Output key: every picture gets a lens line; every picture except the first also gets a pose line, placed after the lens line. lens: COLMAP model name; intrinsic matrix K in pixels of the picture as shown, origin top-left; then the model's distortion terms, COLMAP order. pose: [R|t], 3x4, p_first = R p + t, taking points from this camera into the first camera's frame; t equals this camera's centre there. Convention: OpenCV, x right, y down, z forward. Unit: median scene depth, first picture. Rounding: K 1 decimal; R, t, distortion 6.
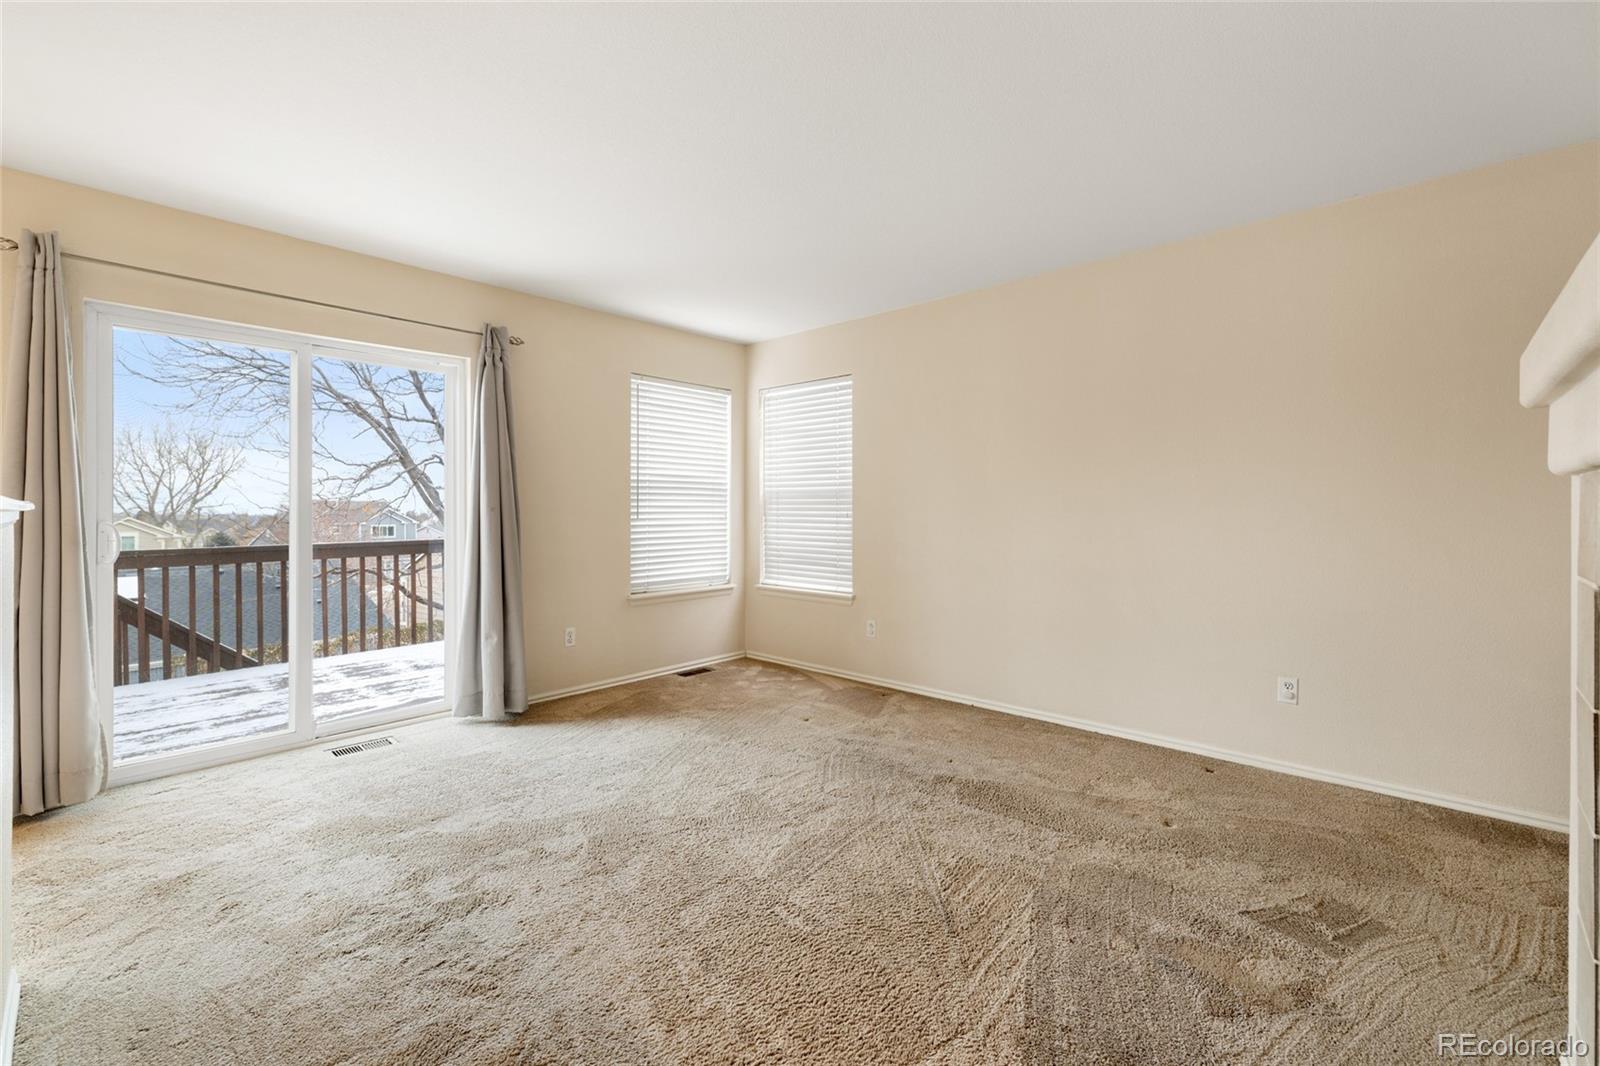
lens RADIAL K [[682.3, 0, 815.1], [0, 682.3, 509.7], [0, 0, 1]] dist [0.001108, -0.000070]
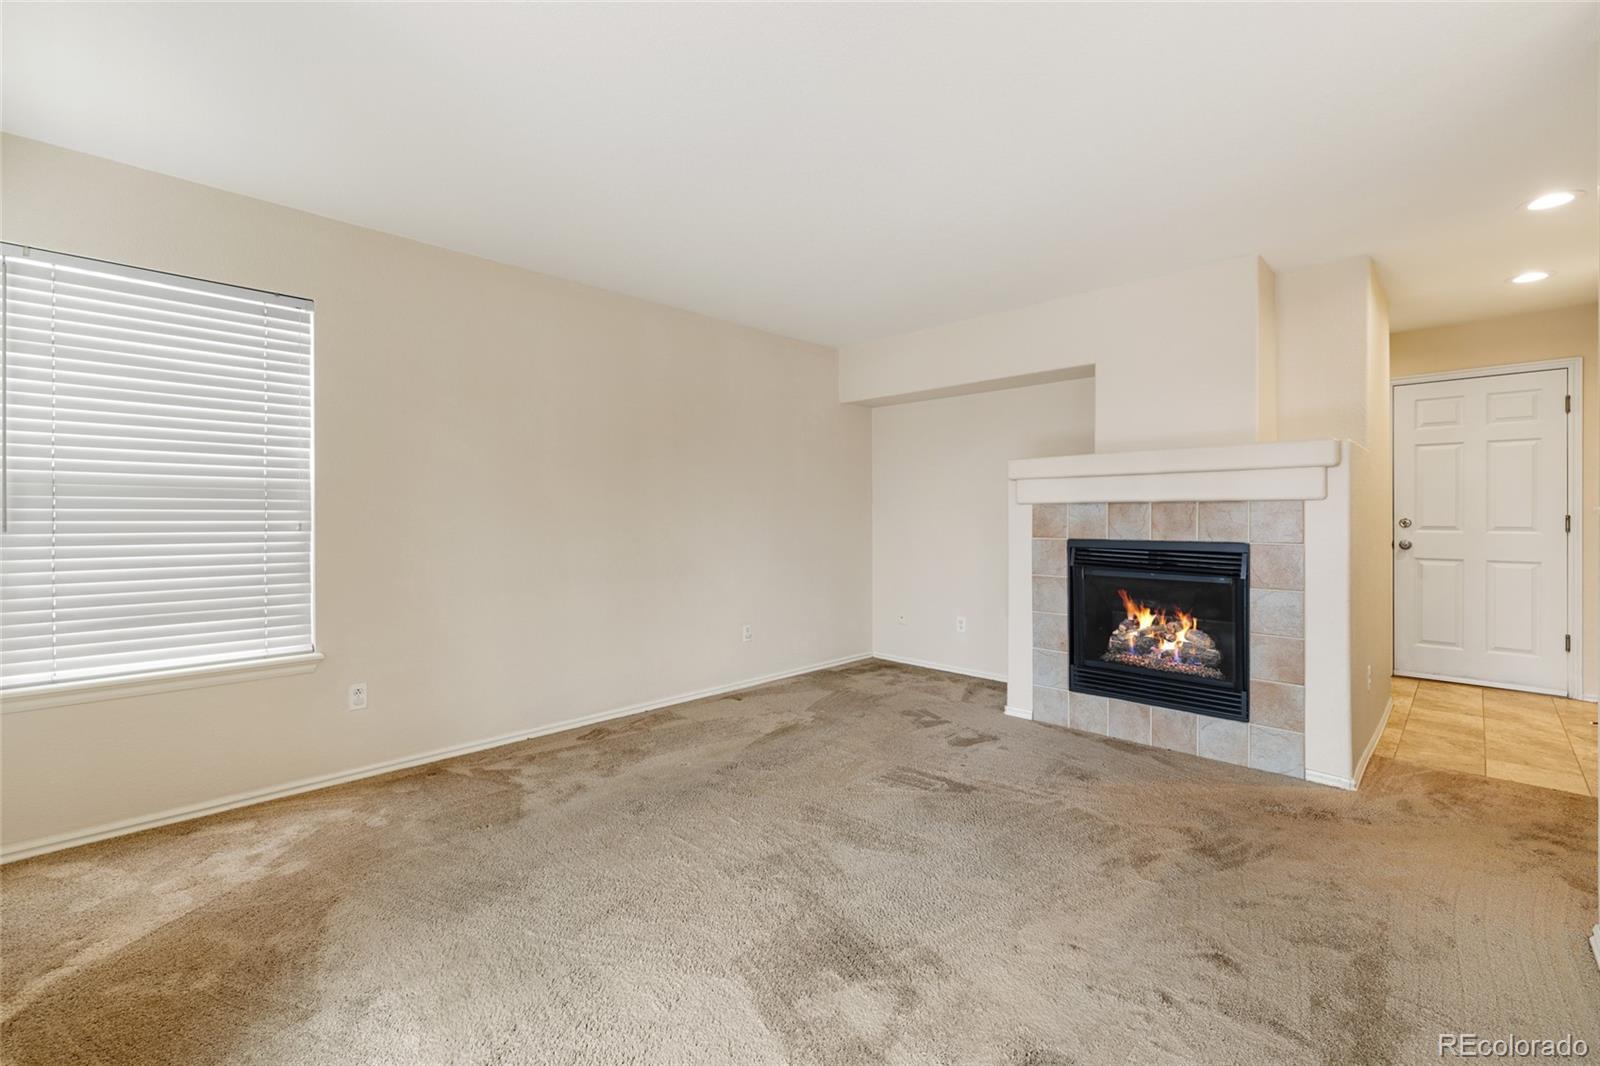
lens RADIAL K [[682.3, 0, 787.2], [0, 682.3, 502.1], [0, 0, 1]] dist [0.001108, -0.000070]
pose [[0.044644, 0.024038, 0.998714, -0.683483], [0.006189, 0.999685, -0.024338, 0.005140], [-0.998984, 0.007267, 0.044481, 0.671795]]
